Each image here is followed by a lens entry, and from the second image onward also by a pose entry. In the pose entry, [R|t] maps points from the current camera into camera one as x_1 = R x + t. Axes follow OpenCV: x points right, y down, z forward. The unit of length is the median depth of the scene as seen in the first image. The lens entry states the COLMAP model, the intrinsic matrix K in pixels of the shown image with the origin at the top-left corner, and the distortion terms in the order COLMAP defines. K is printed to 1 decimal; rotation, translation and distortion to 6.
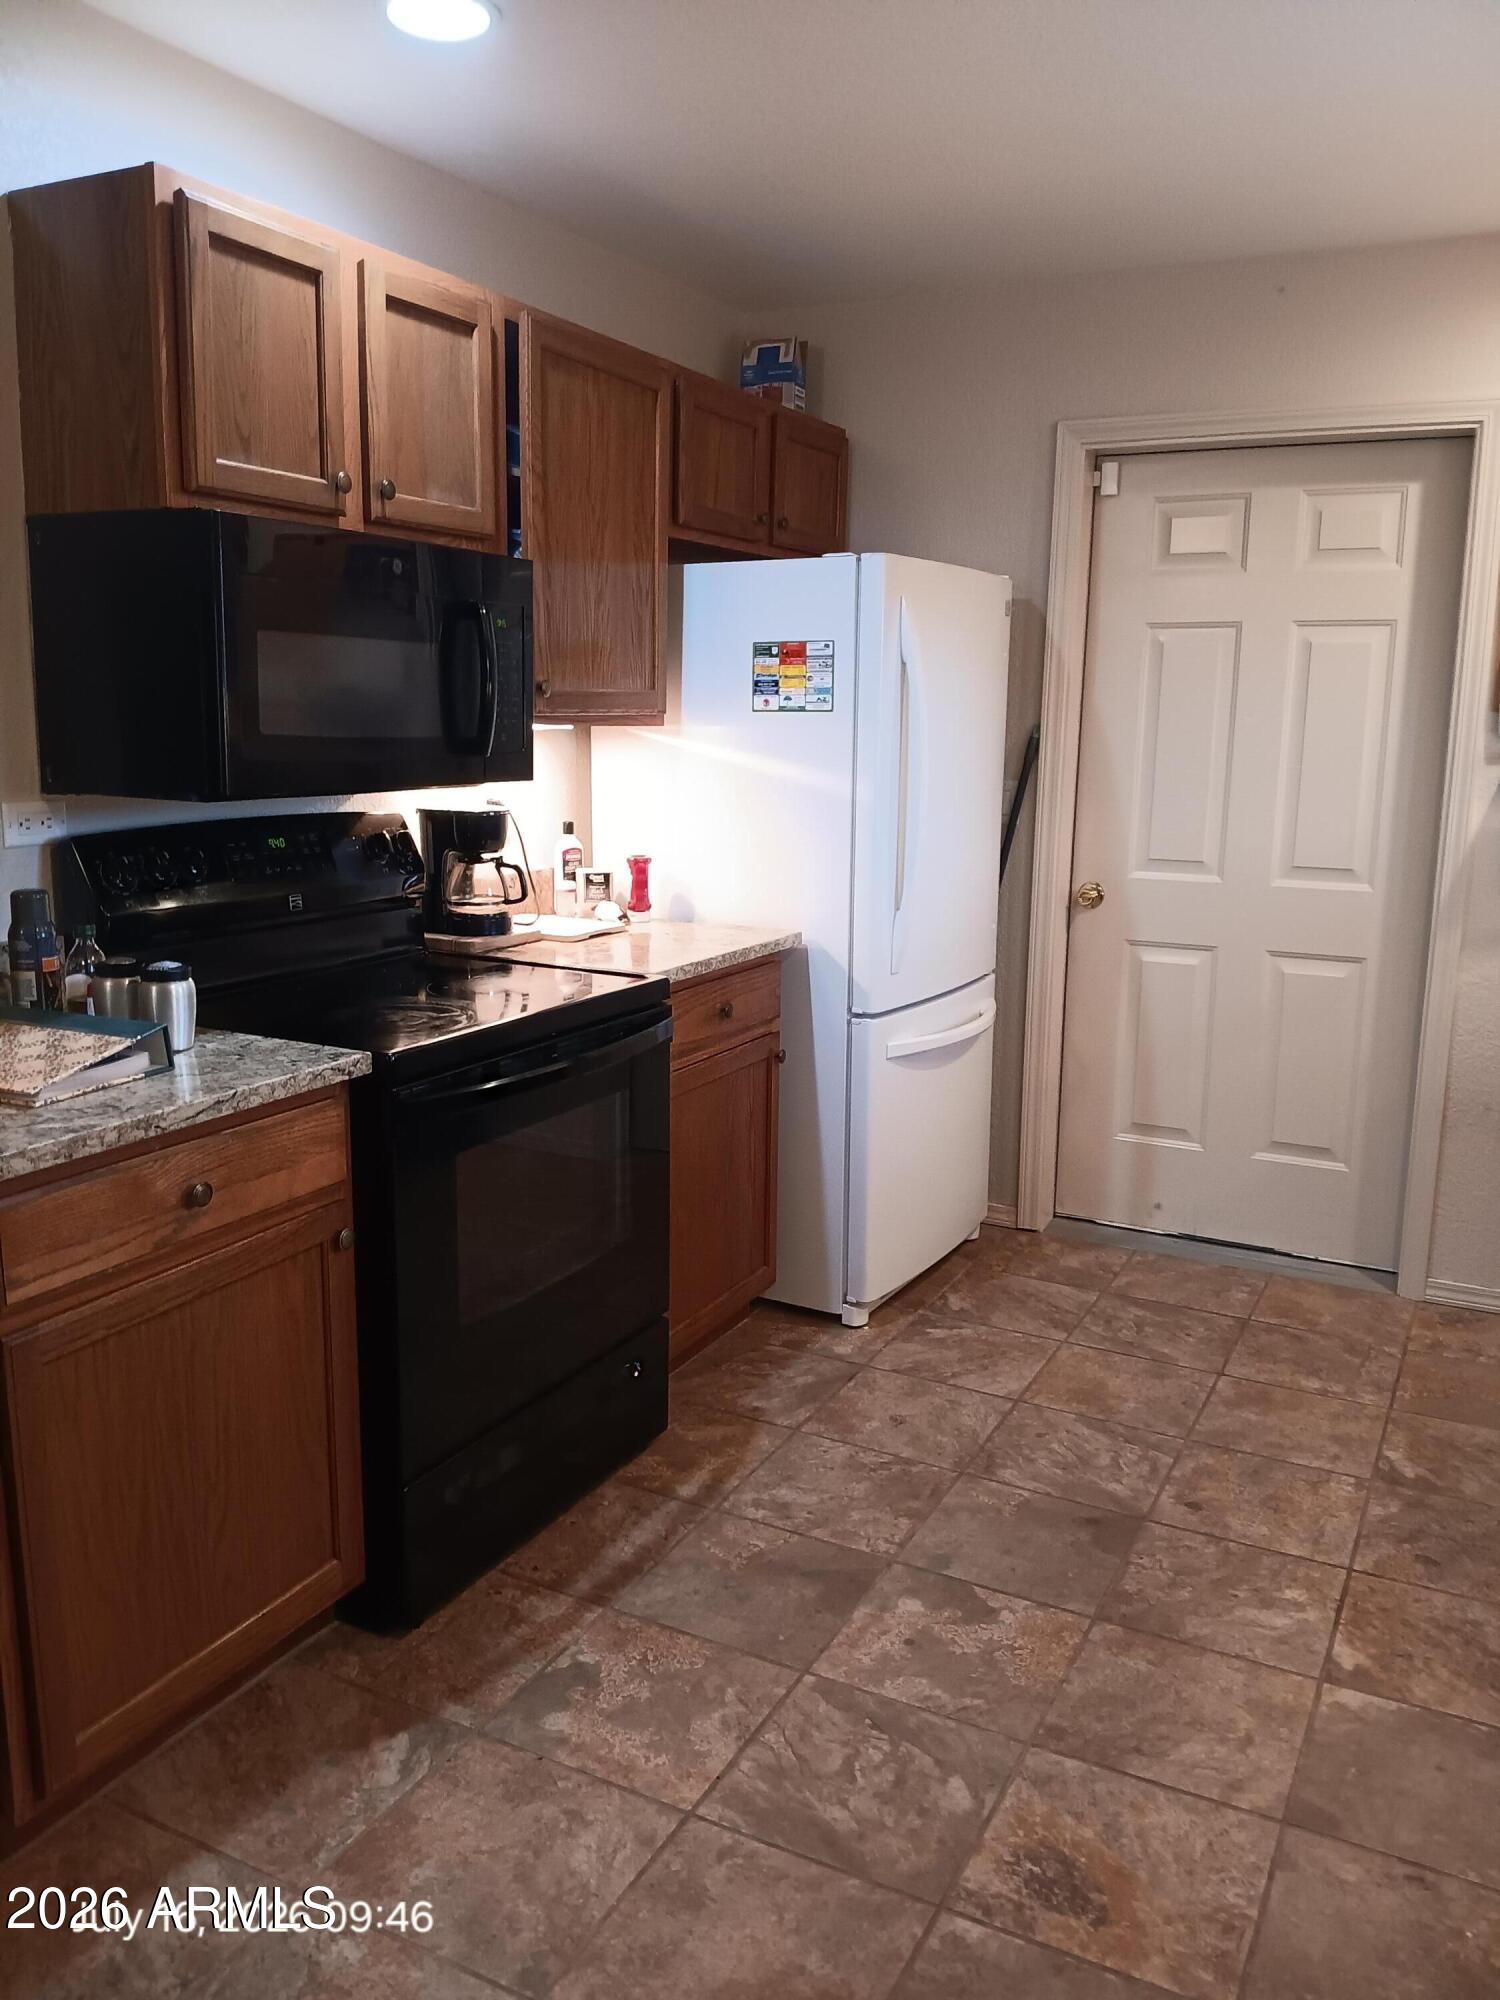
lens RADIAL K [[1523.2, 0, 756.3], [0, 1523.2, 992.5], [0, 0, 1]] dist [0.112904, -0.278830]
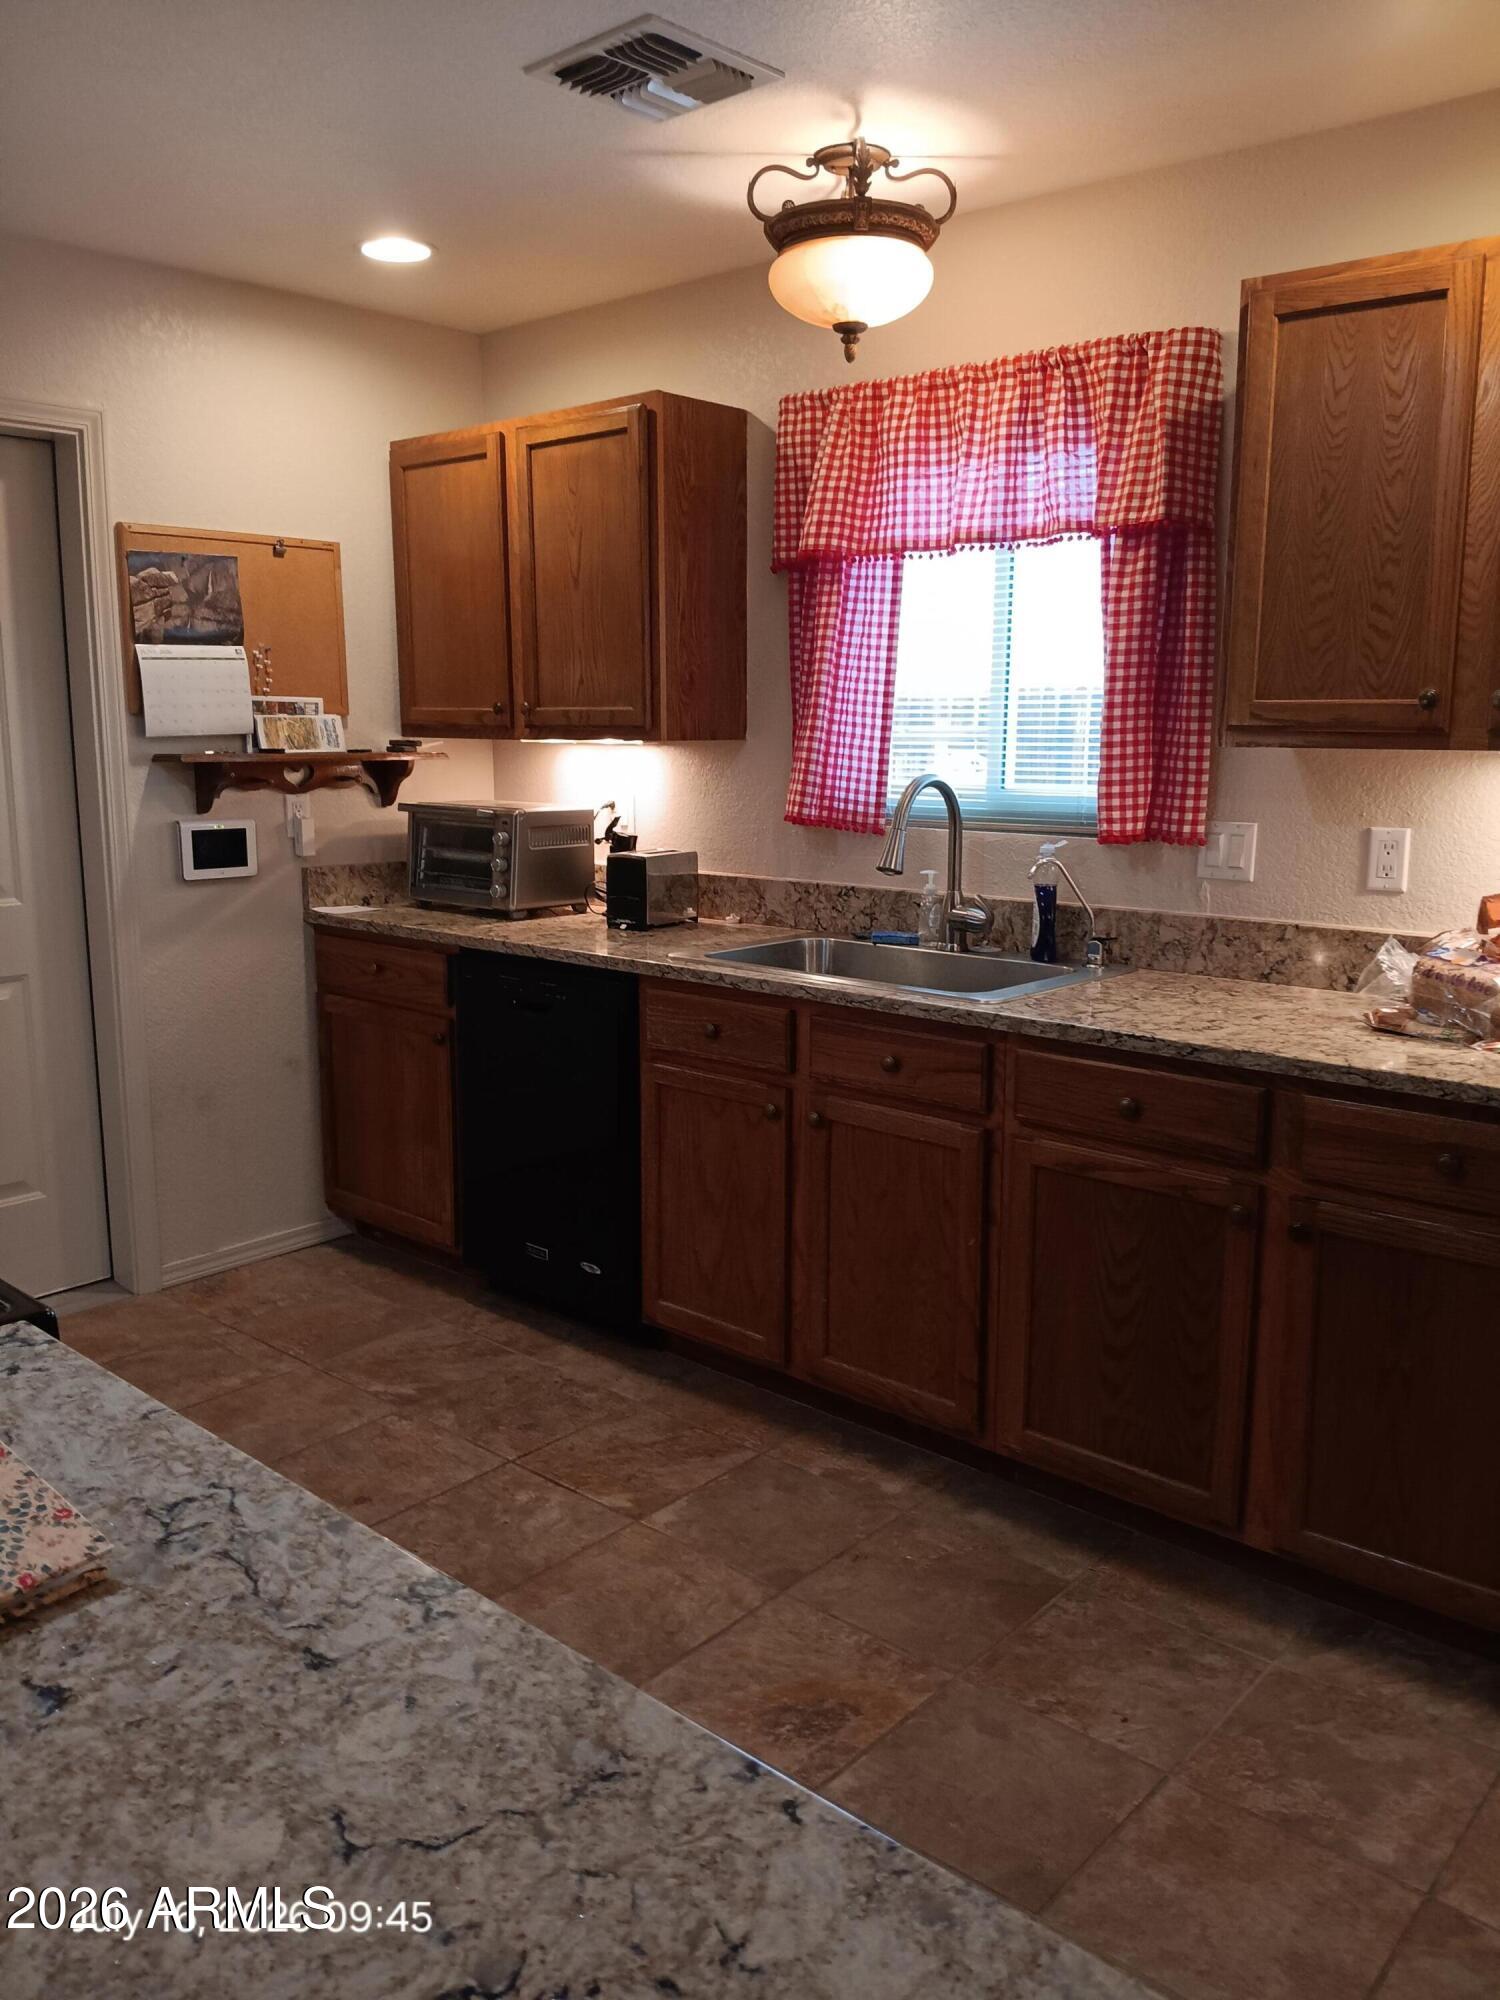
lens RADIAL K [[1523.2, 0, 756.3], [0, 1523.2, 992.5], [0, 0, 1]] dist [0.112904, -0.278830]
pose [[0.238340, -0.184246, 0.953545, -0.494940], [0.179031, 0.973348, 0.143323, -0.081474], [-0.954538, 0.136555, 0.264973, 0.384215]]
